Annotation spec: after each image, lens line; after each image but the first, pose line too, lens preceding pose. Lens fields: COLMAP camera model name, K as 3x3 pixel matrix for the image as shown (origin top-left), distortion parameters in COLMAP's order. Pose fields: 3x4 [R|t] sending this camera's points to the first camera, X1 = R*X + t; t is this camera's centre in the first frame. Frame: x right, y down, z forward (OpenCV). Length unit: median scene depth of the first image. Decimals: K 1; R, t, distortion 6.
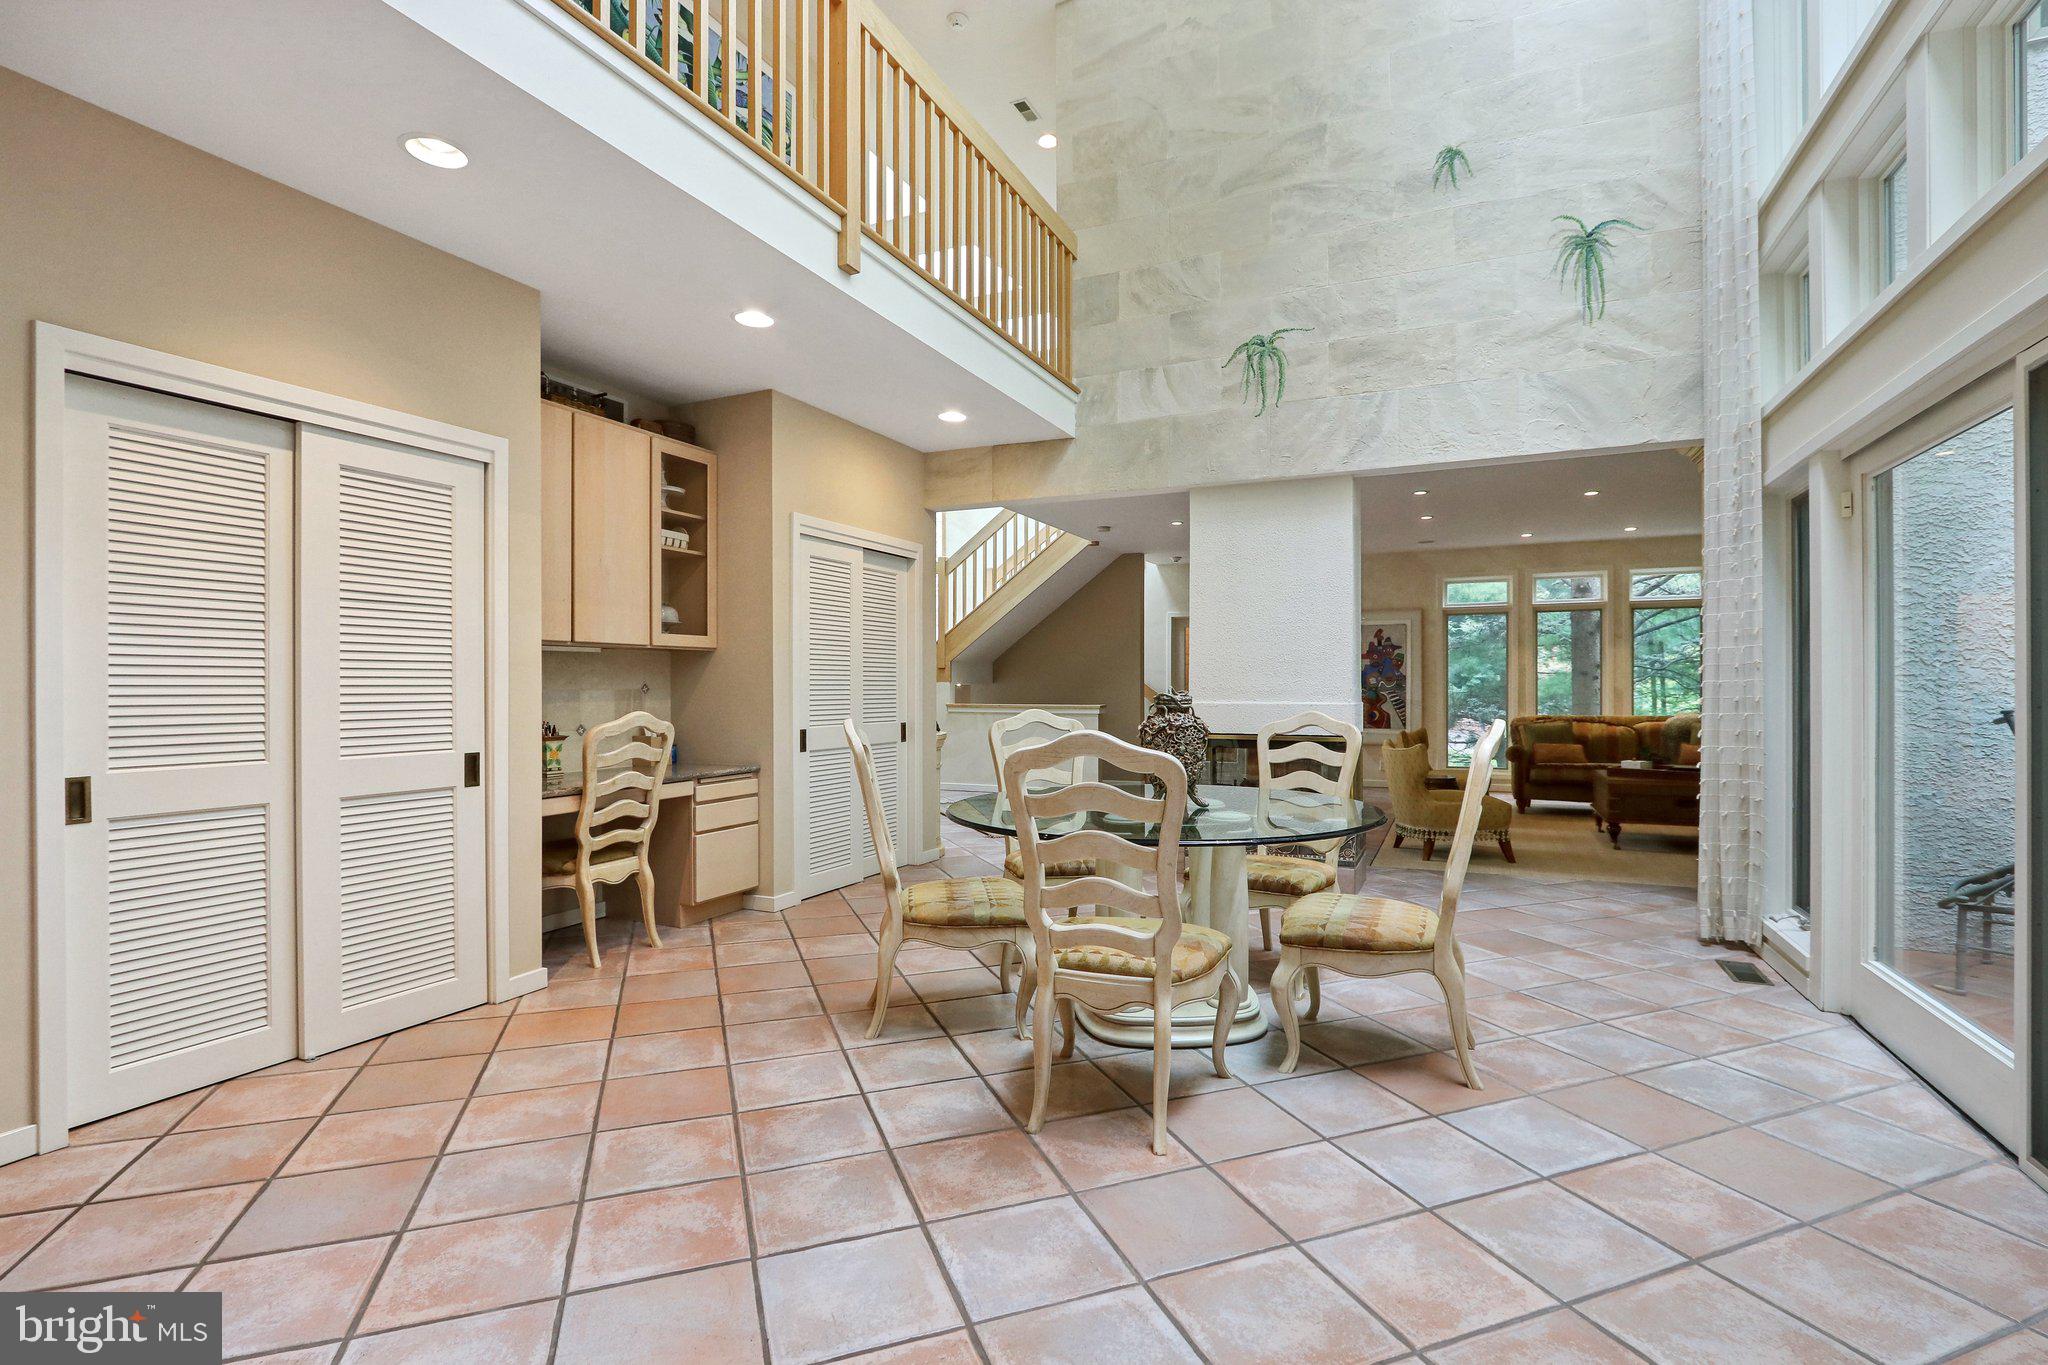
lens RADIAL K [[962.0, 0, 1033.5], [0, 962.0, 688.2], [0, 0, 1]] dist [-0.012088, 0.000362]
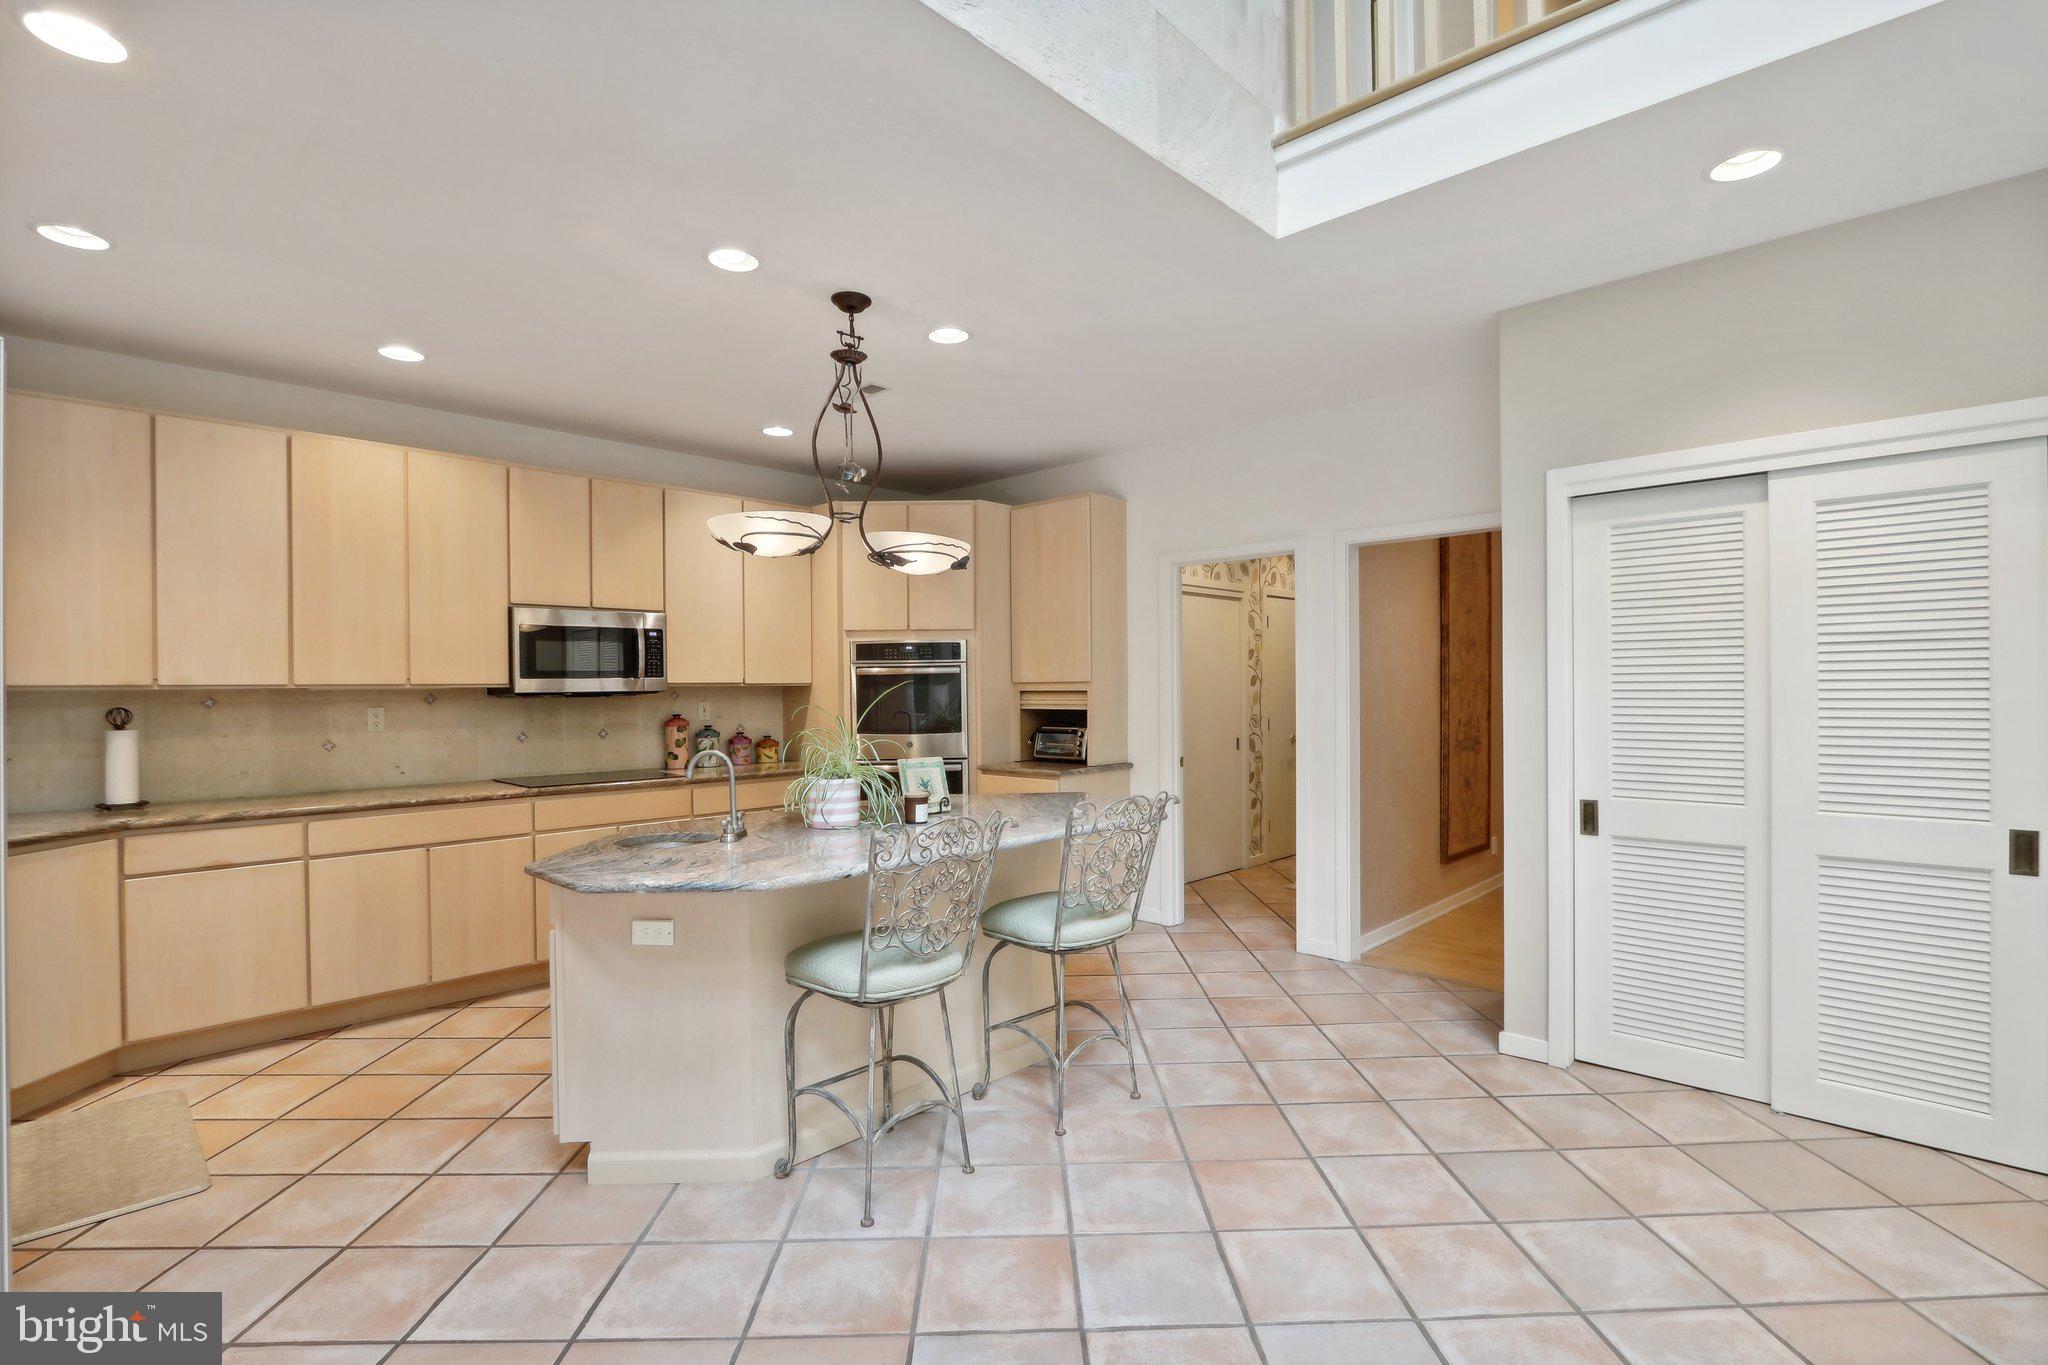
lens RADIAL K [[962.0, 0, 1033.5], [0, 962.0, 688.2], [0, 0, 1]] dist [-0.012088, 0.000362]
pose [[-0.332490, 0.004465, -0.943096, 0.255988], [0.009077, 0.999958, 0.001534, -0.035674], [0.943063, -0.008051, -0.332516, 0.357369]]
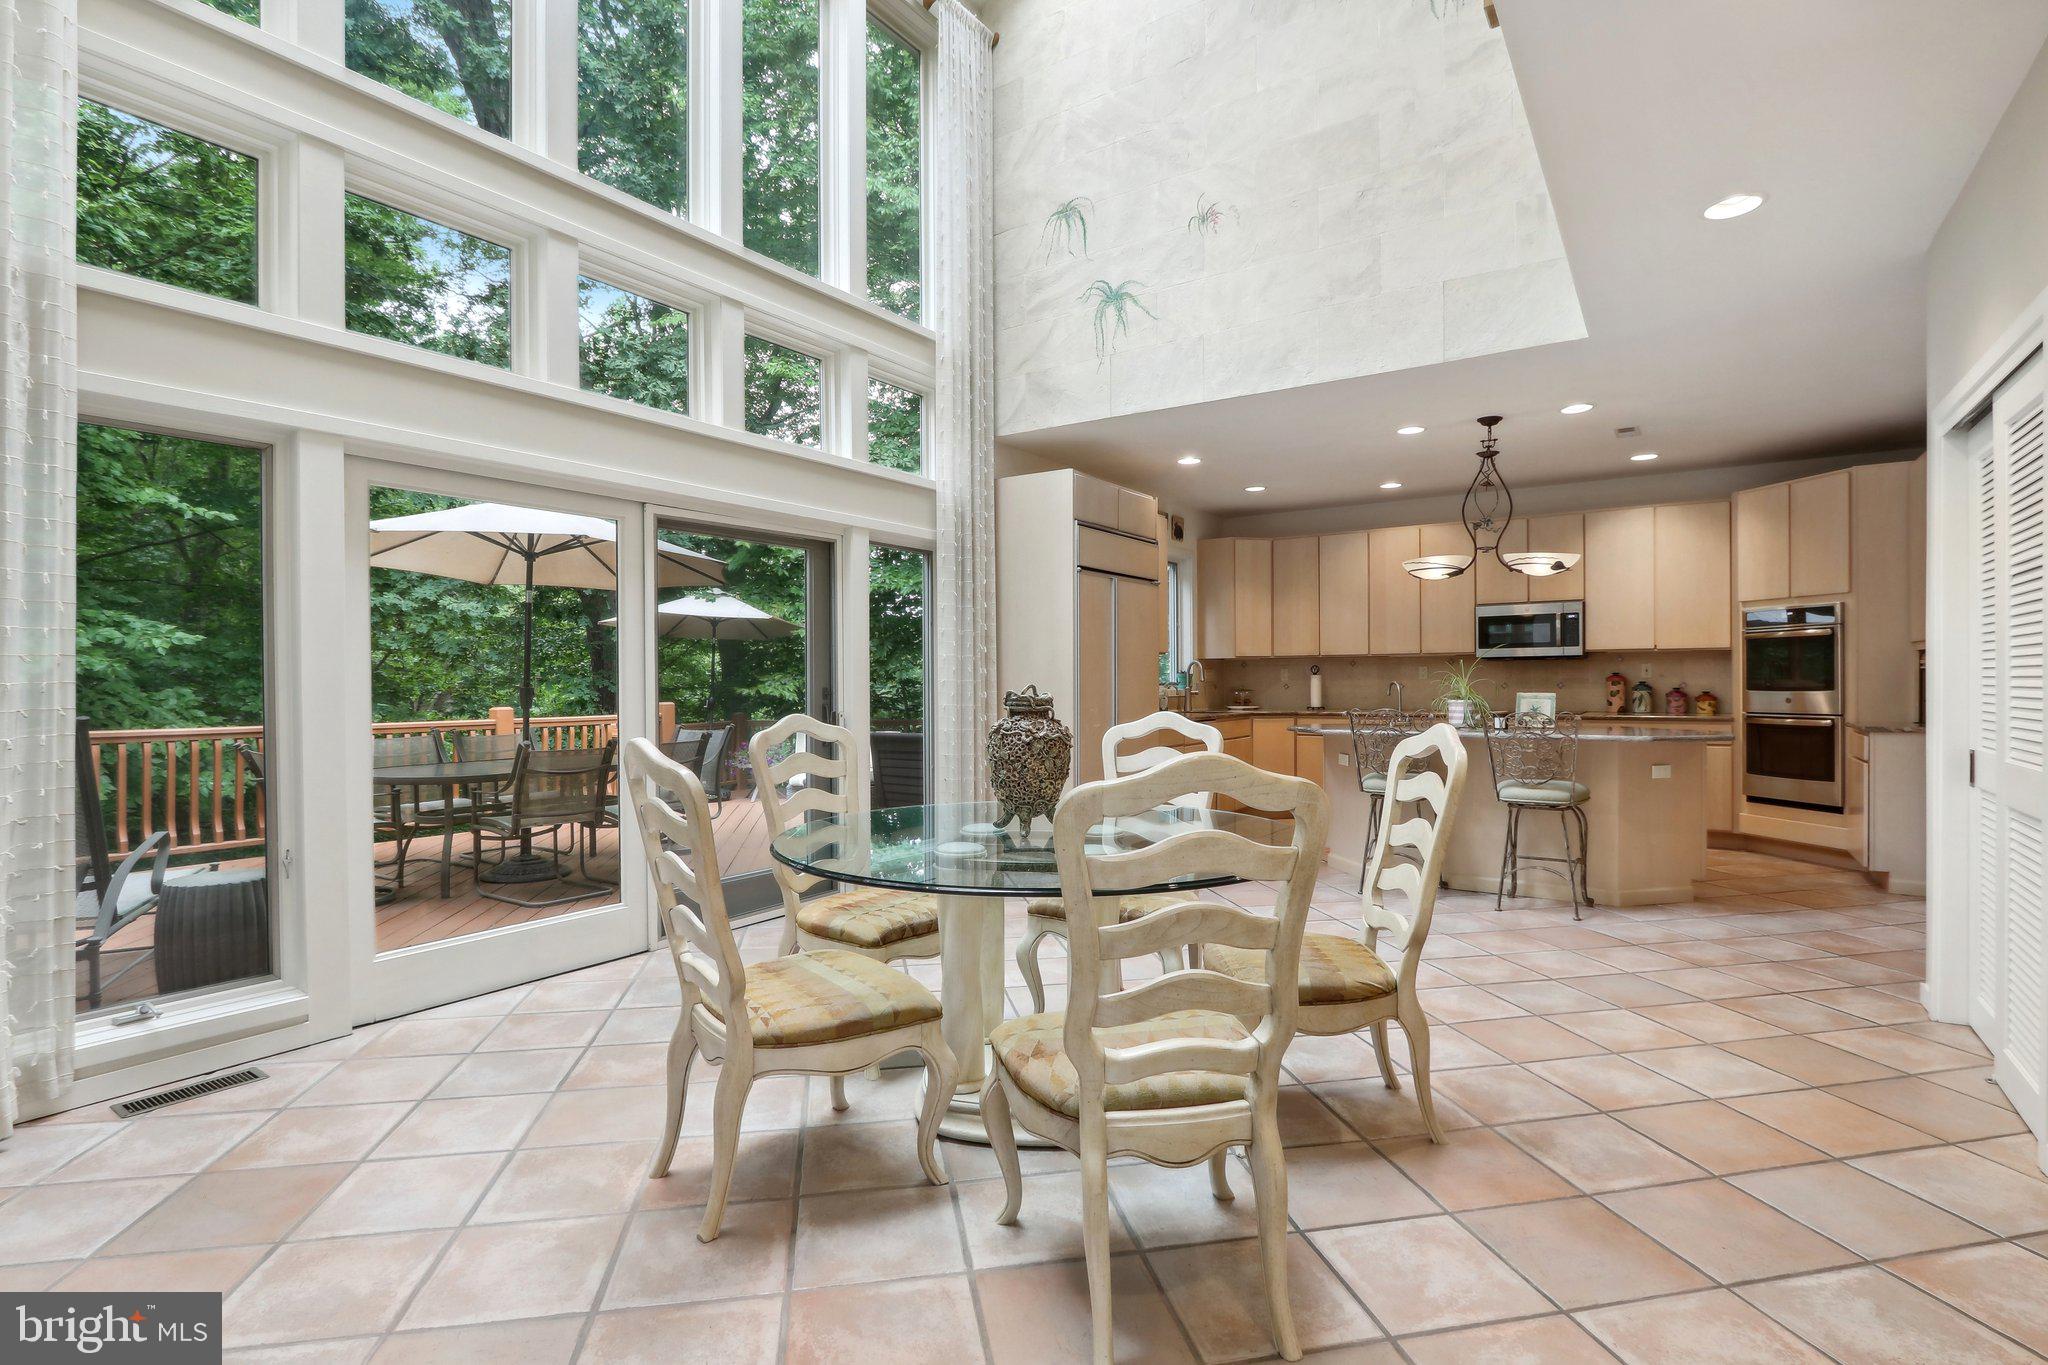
lens RADIAL K [[962.0, 0, 1033.5], [0, 962.0, 688.2], [0, 0, 1]] dist [-0.012088, 0.000362]
pose [[-0.985003, 0.005571, 0.172445, -0.002397], [0.007128, 0.999939, 0.008413, -0.003187], [-0.172388, 0.009516, -0.984983, 1.227014]]
